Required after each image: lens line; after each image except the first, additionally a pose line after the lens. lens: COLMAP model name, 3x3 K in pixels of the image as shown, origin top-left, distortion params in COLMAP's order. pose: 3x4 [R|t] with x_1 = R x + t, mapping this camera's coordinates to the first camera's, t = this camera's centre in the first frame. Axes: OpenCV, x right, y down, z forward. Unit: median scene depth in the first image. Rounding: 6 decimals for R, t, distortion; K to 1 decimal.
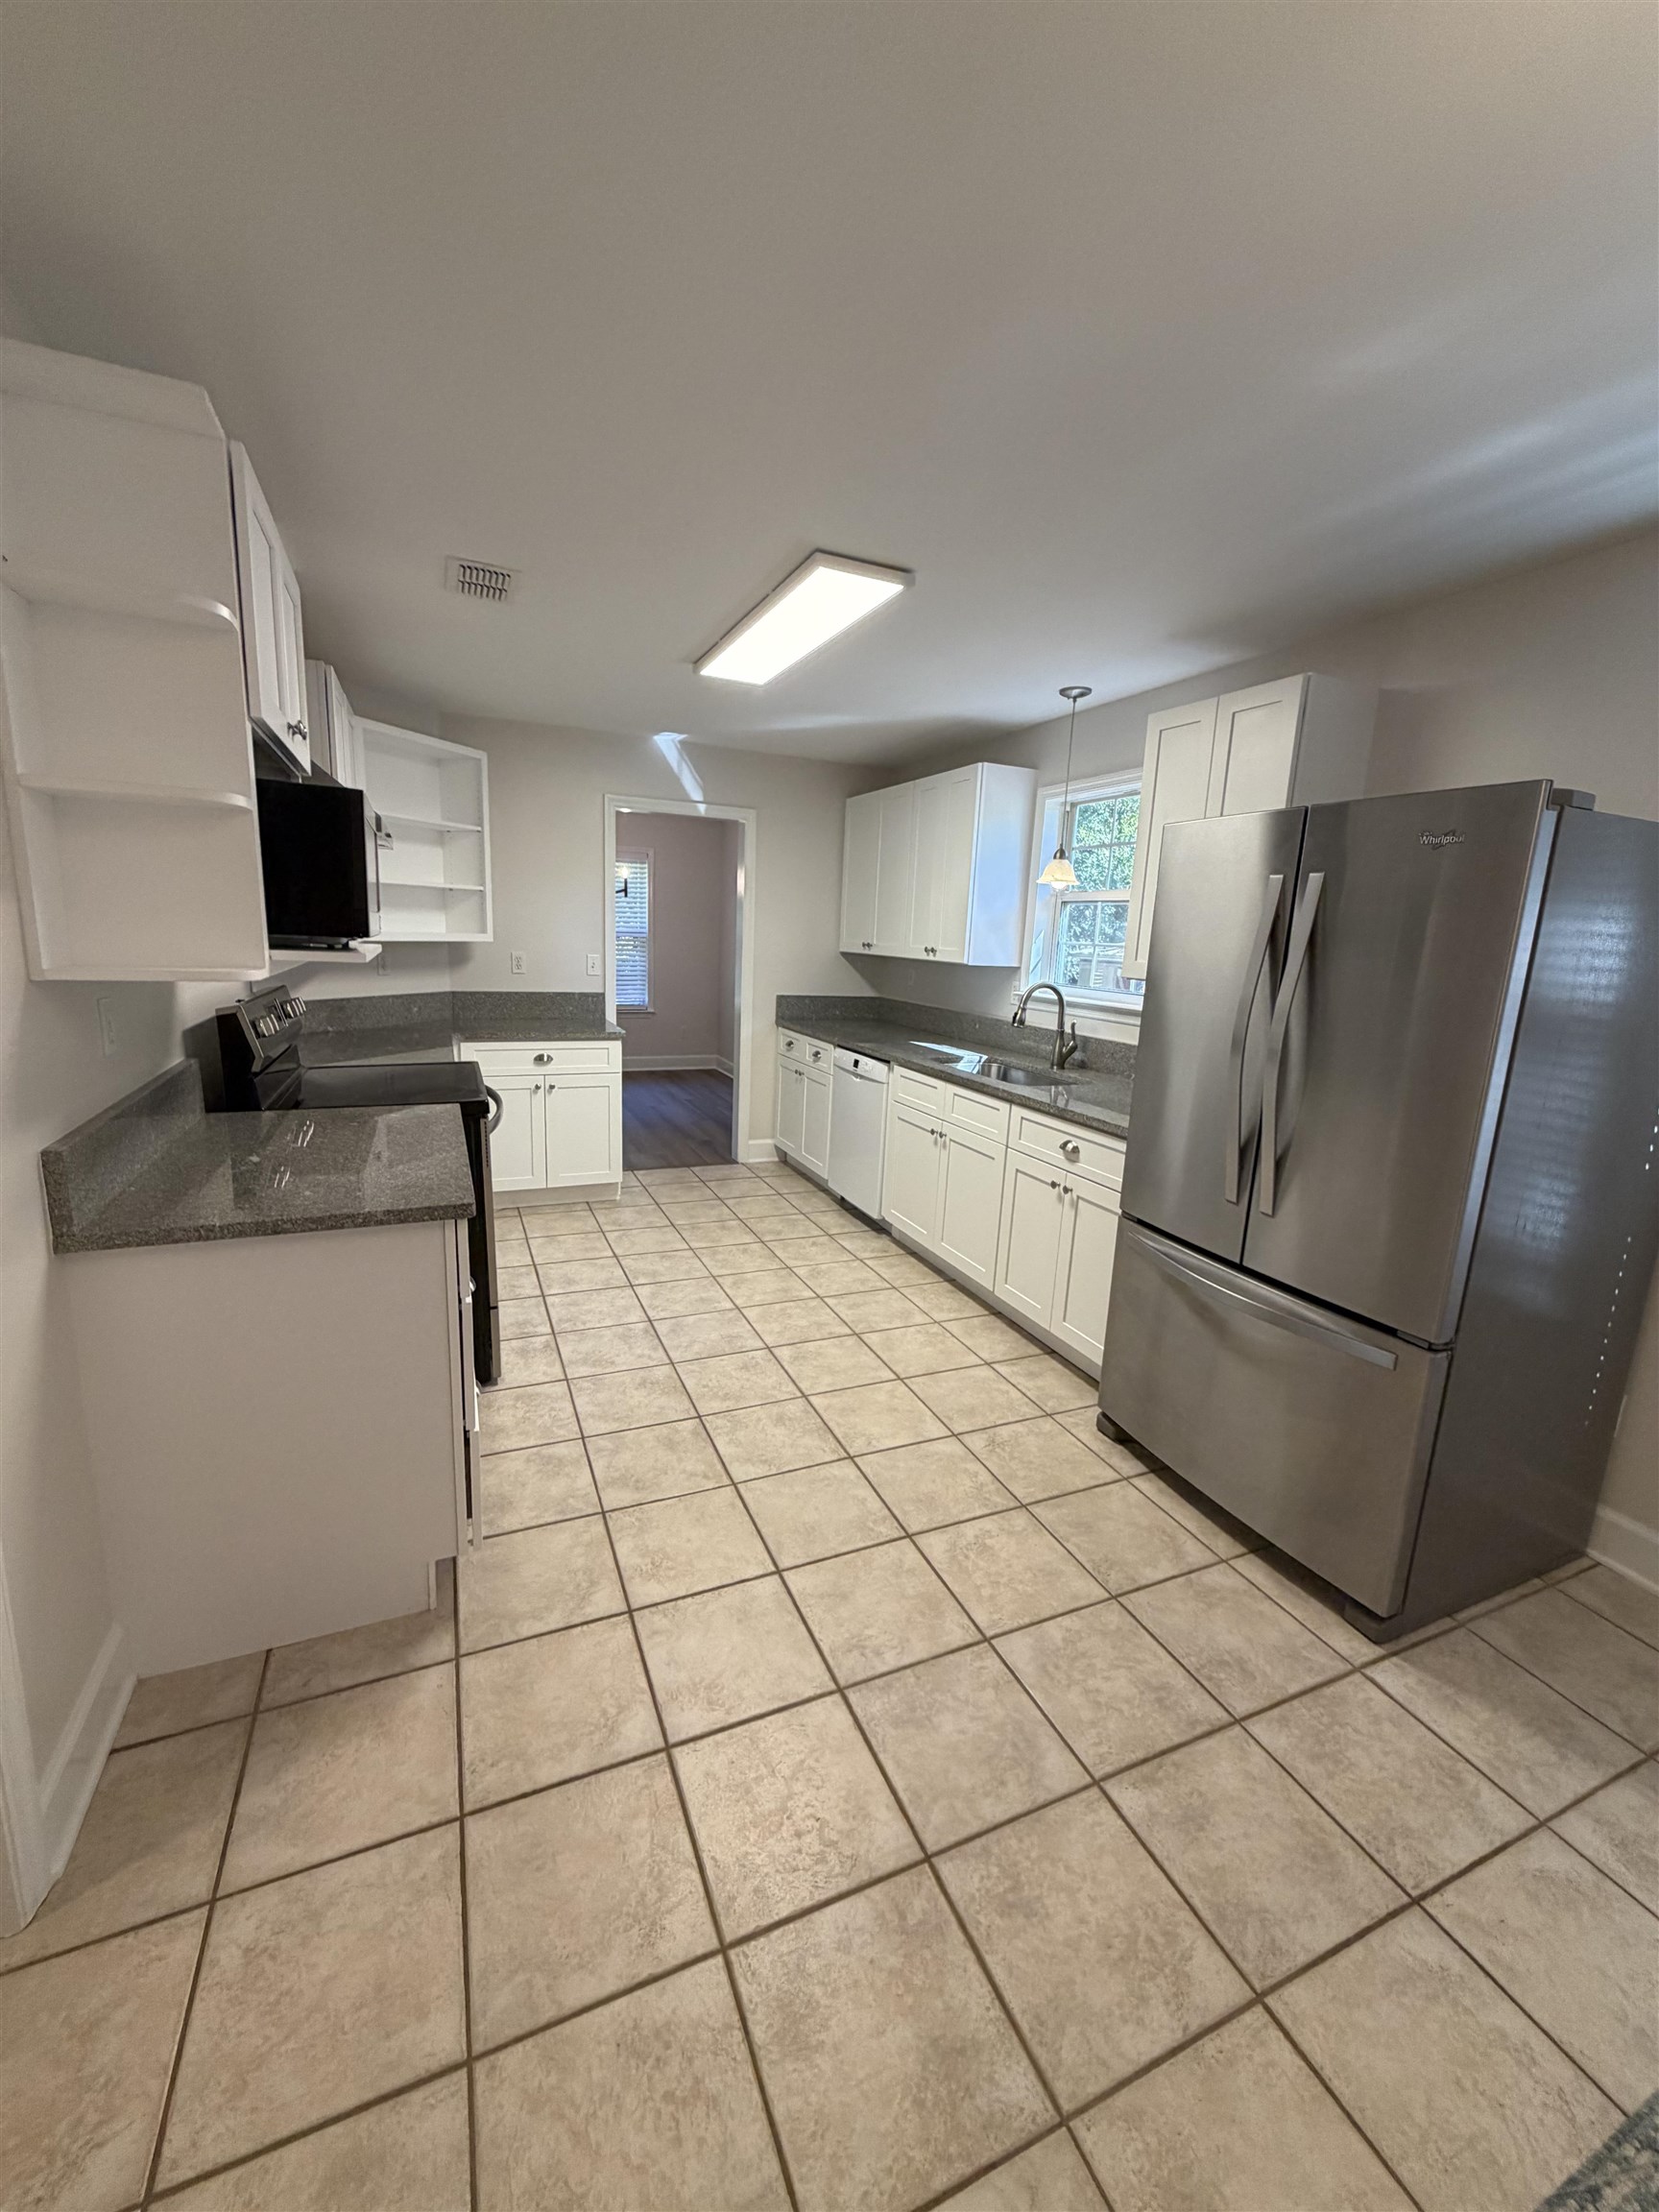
lens RADIAL K [[885.4, 0, 840.0], [0, 885.4, 1108.0], [0, 0, 1]] dist [-0.000105, -0.000131]
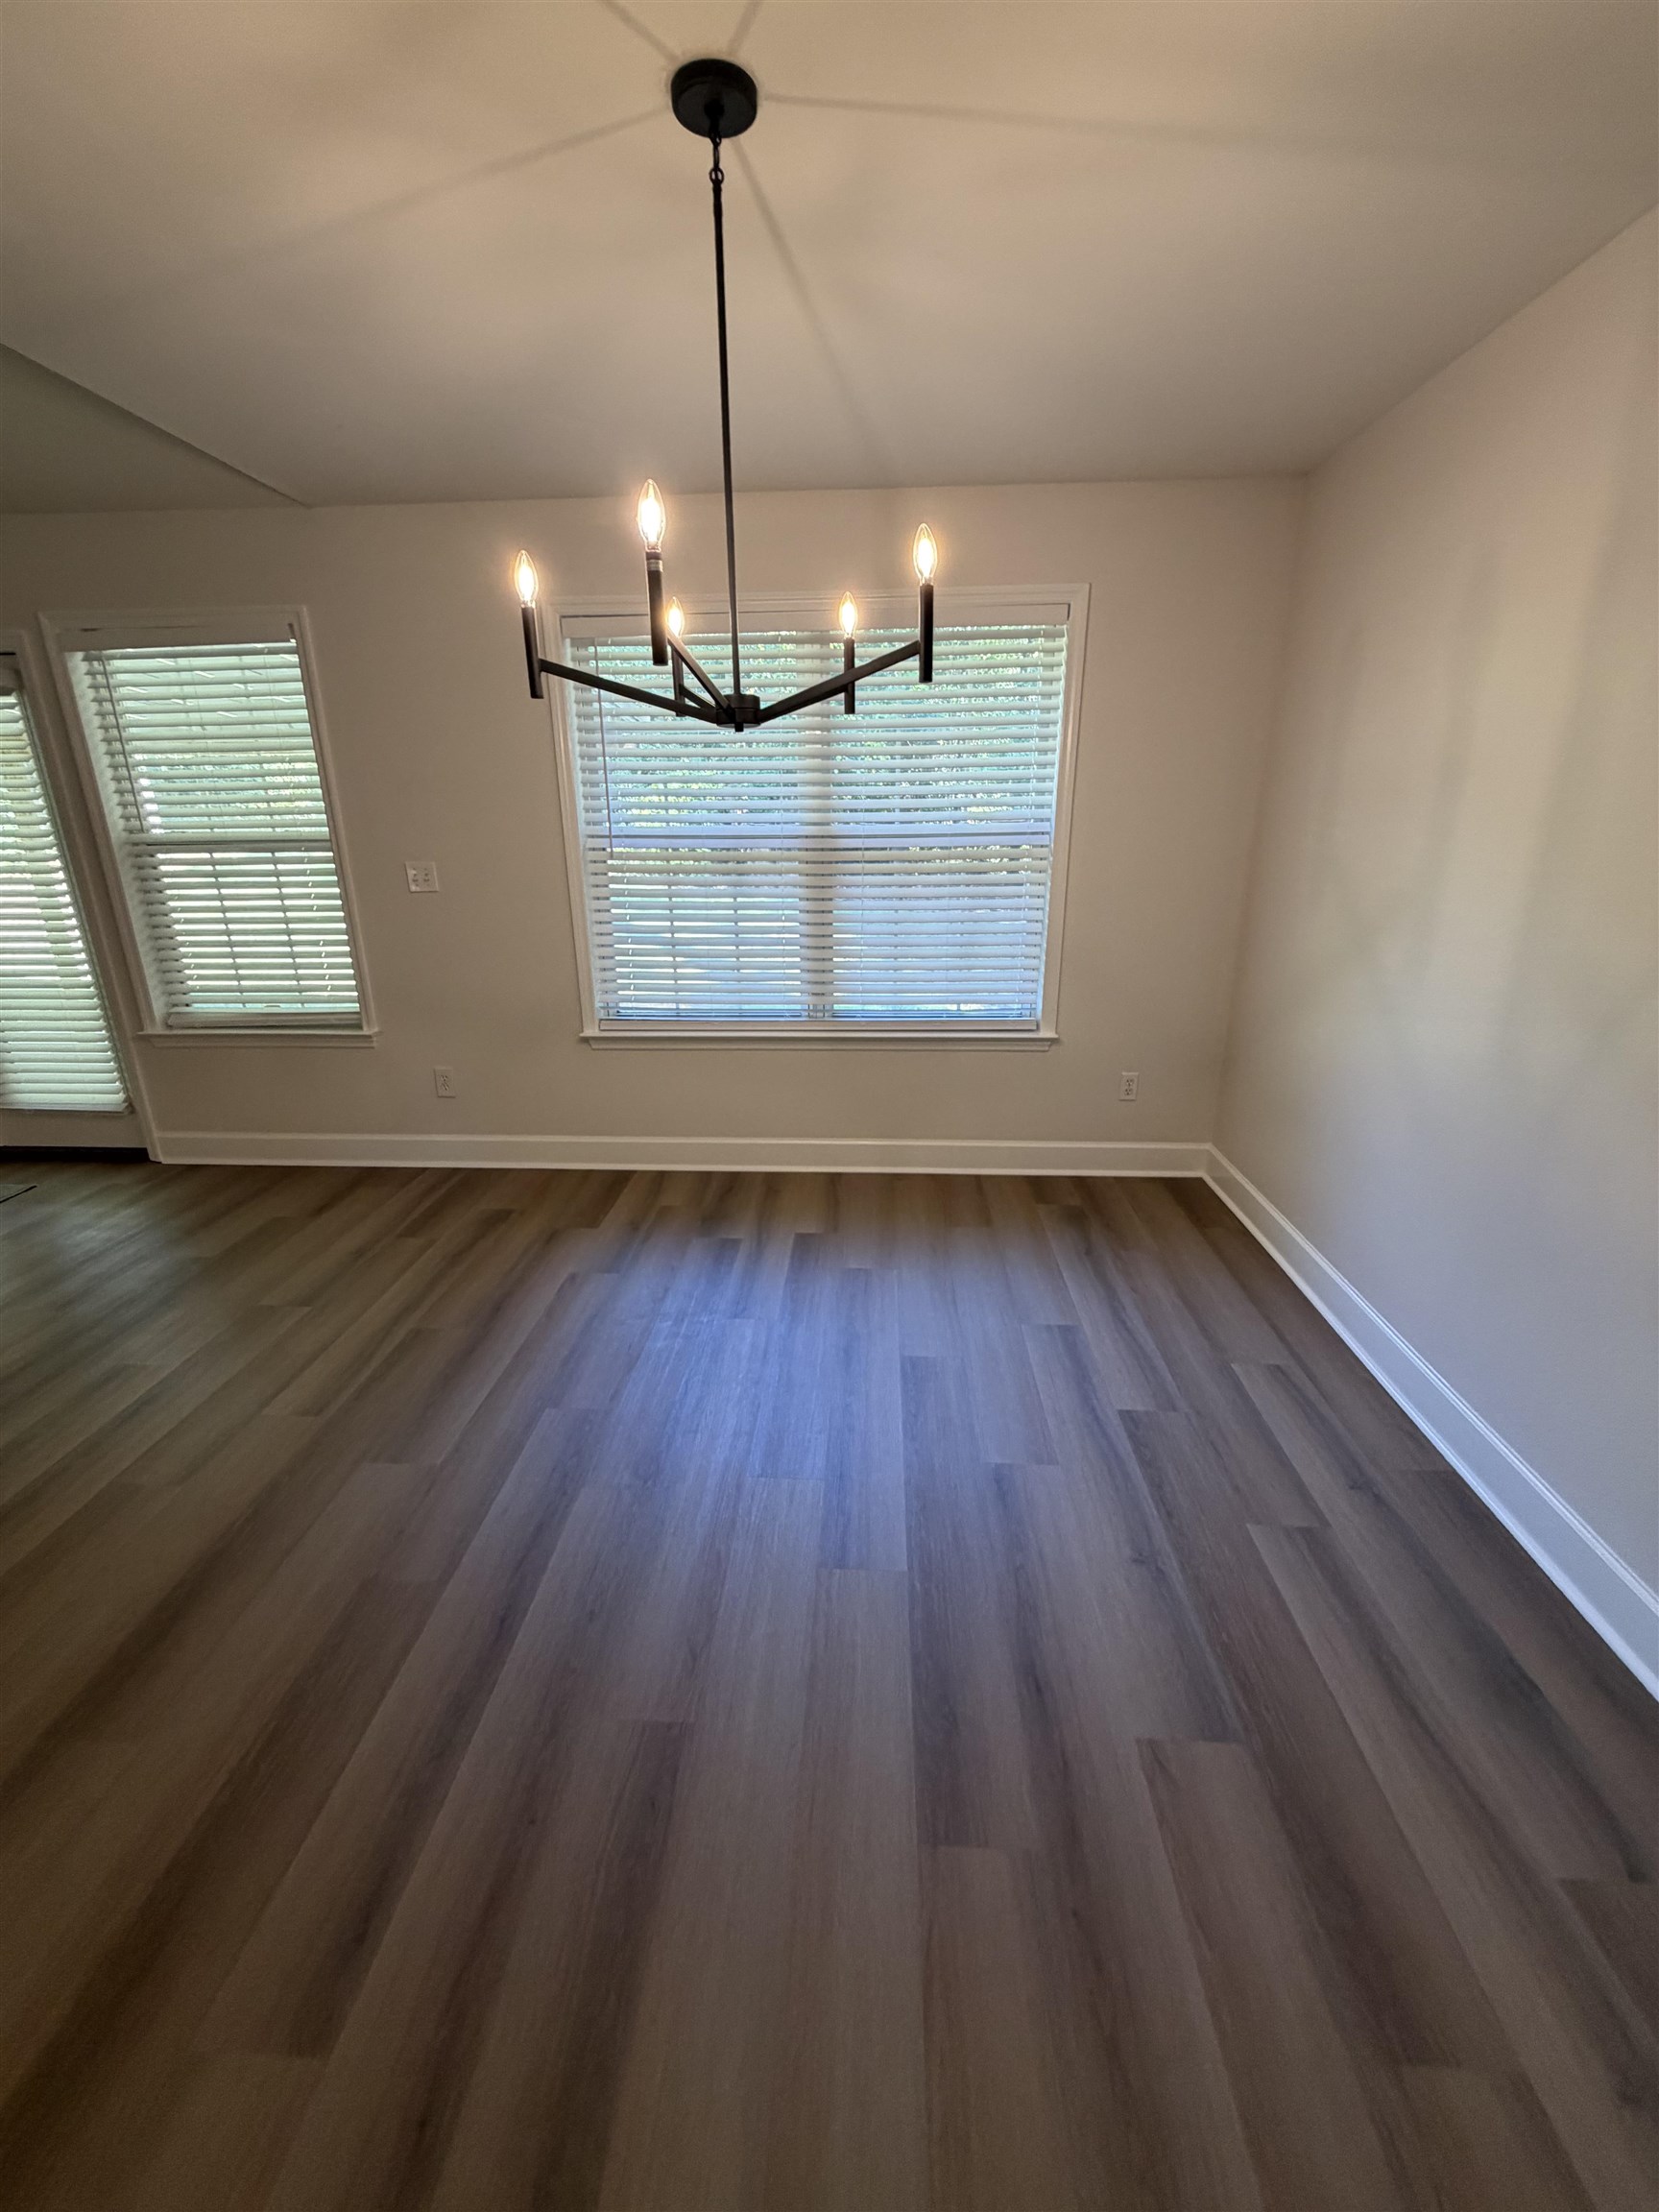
lens RADIAL K [[885.4, 0, 826.0], [0, 885.4, 1103.9], [0, 0, 1]] dist [-0.000105, -0.000131]
pose [[0.886574, 0.098237, -0.452036, -0.295564], [-0.046416, 0.991151, 0.124363, -0.307637], [0.460253, -0.089276, 0.883288, 1.496208]]
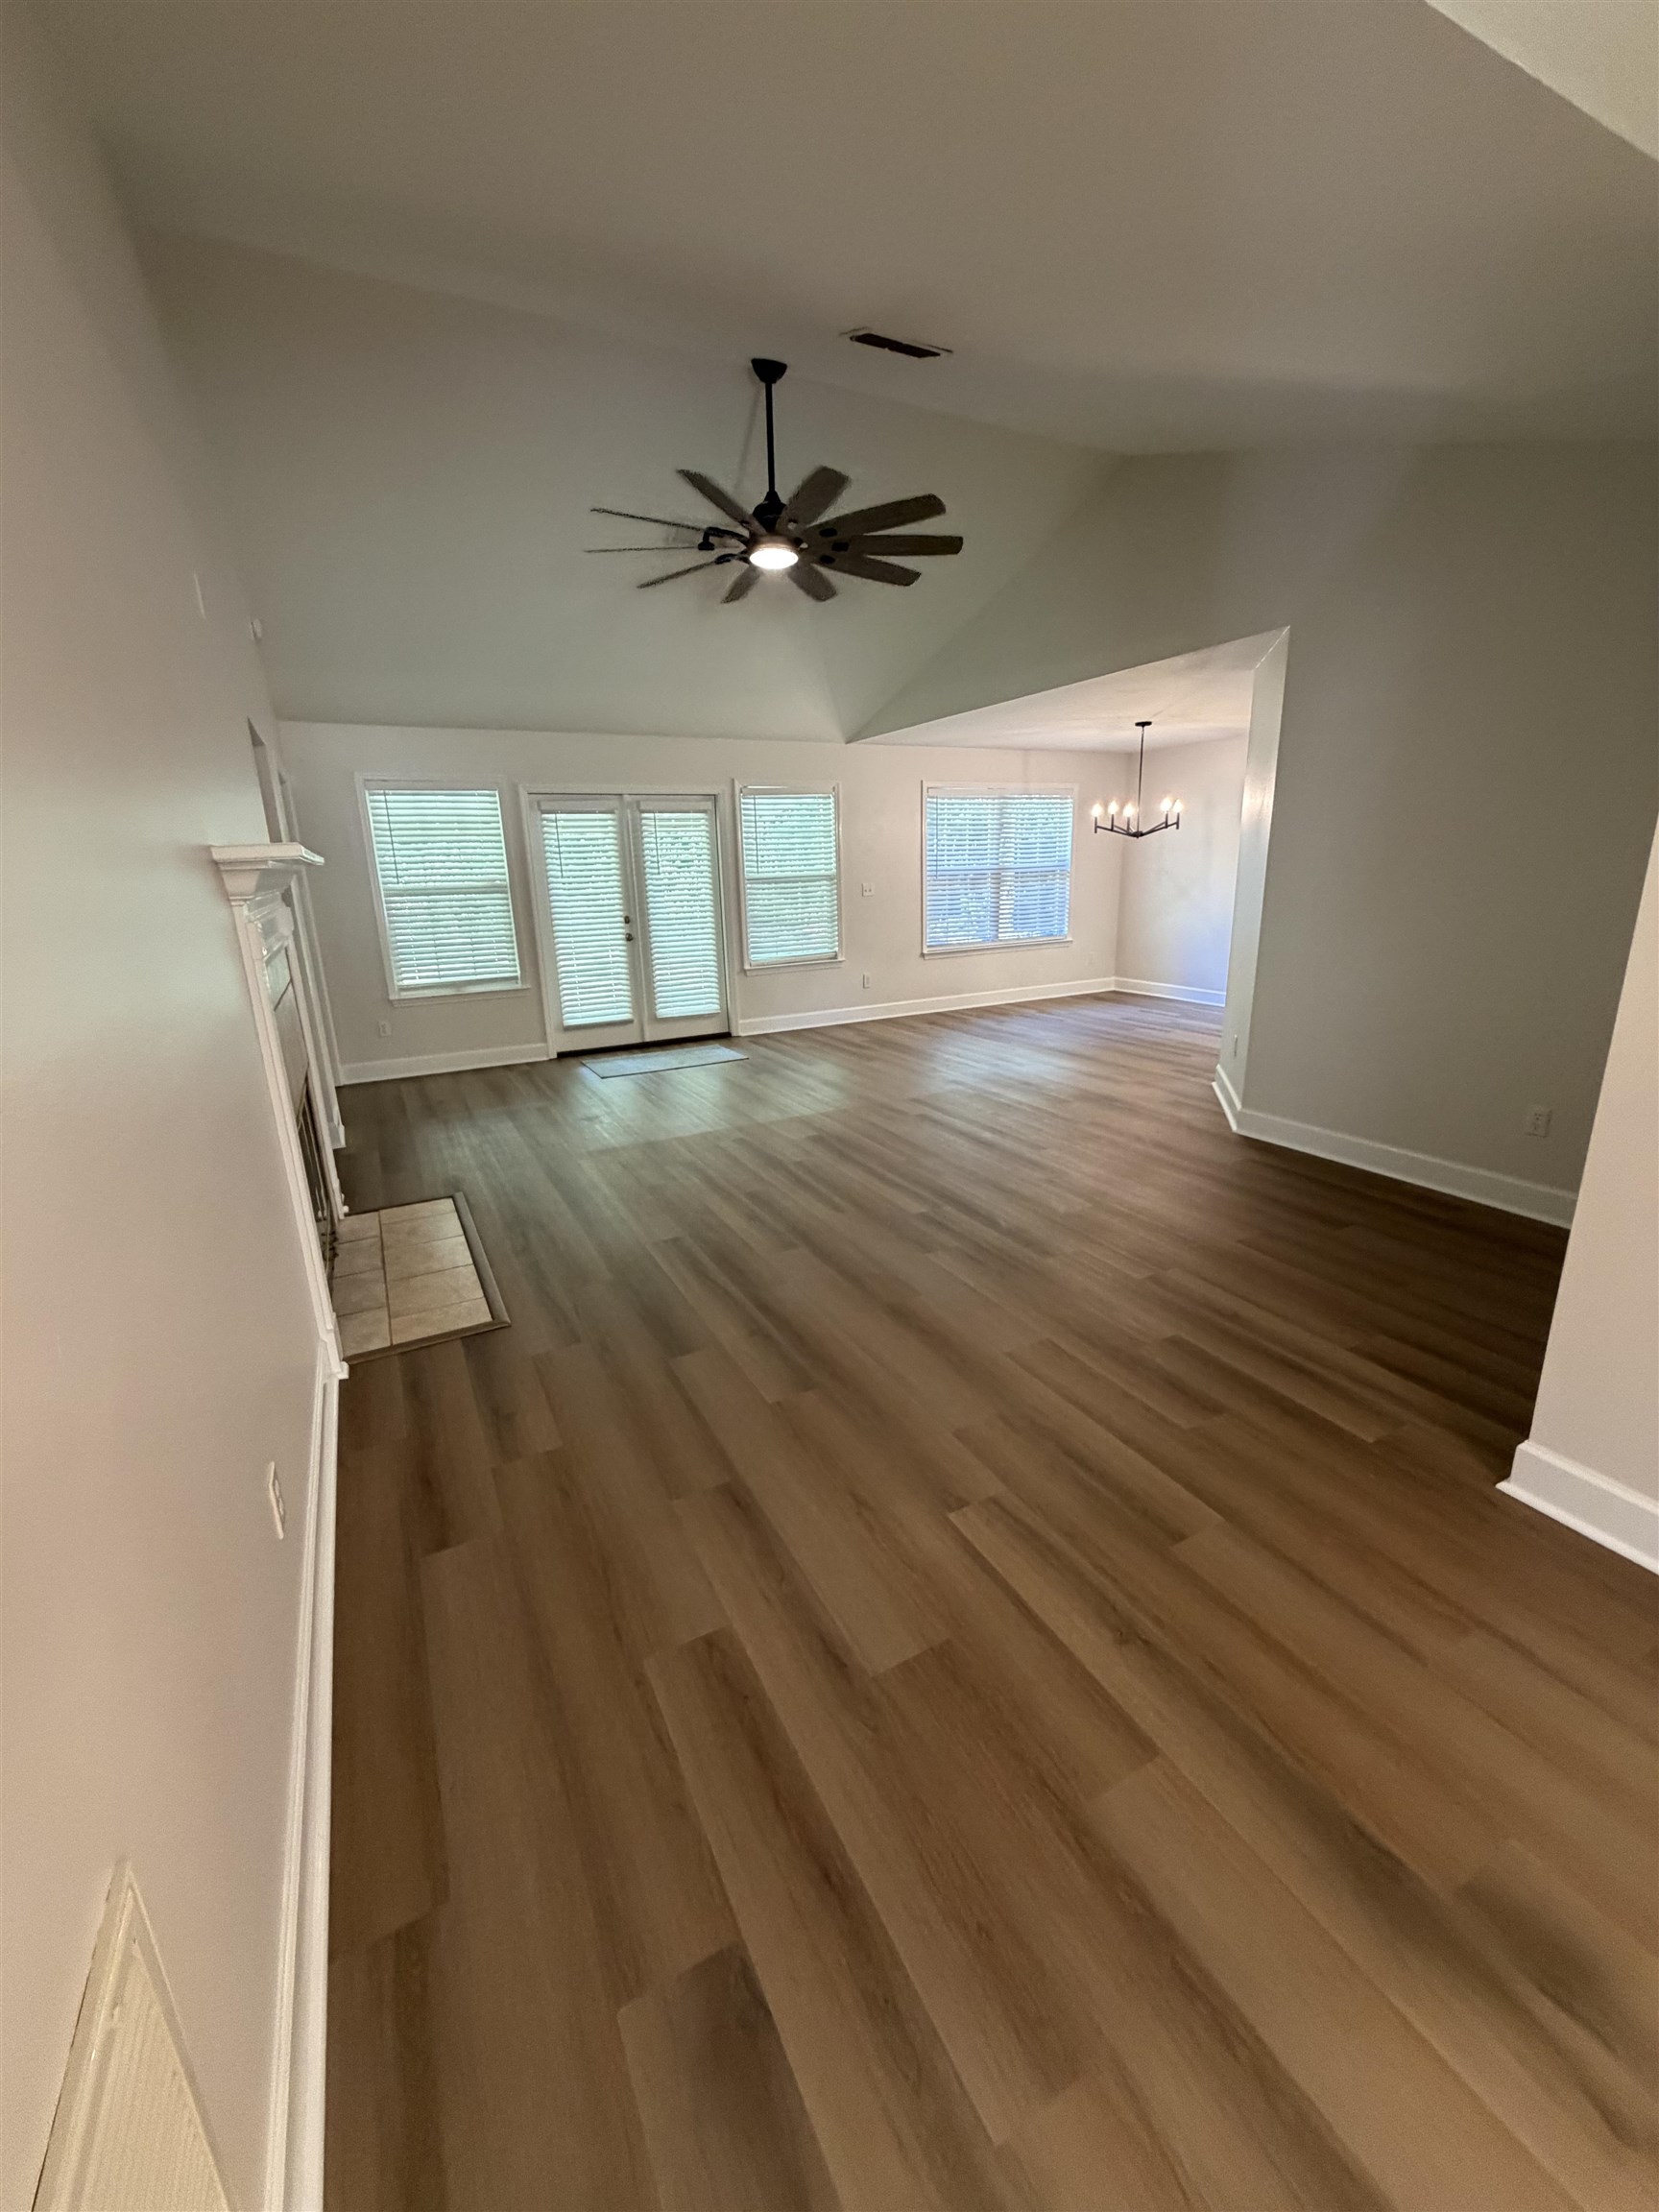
lens RADIAL K [[885.4, 0, 830.9], [0, 885.4, 1107.7], [0, 0, 1]] dist [-0.000105, -0.000131]
pose [[0.995459, -0.085107, 0.042643, -1.371092], [0.081684, 0.993723, 0.076440, -0.039646], [-0.048881, -0.072610, 0.996162, -0.117119]]
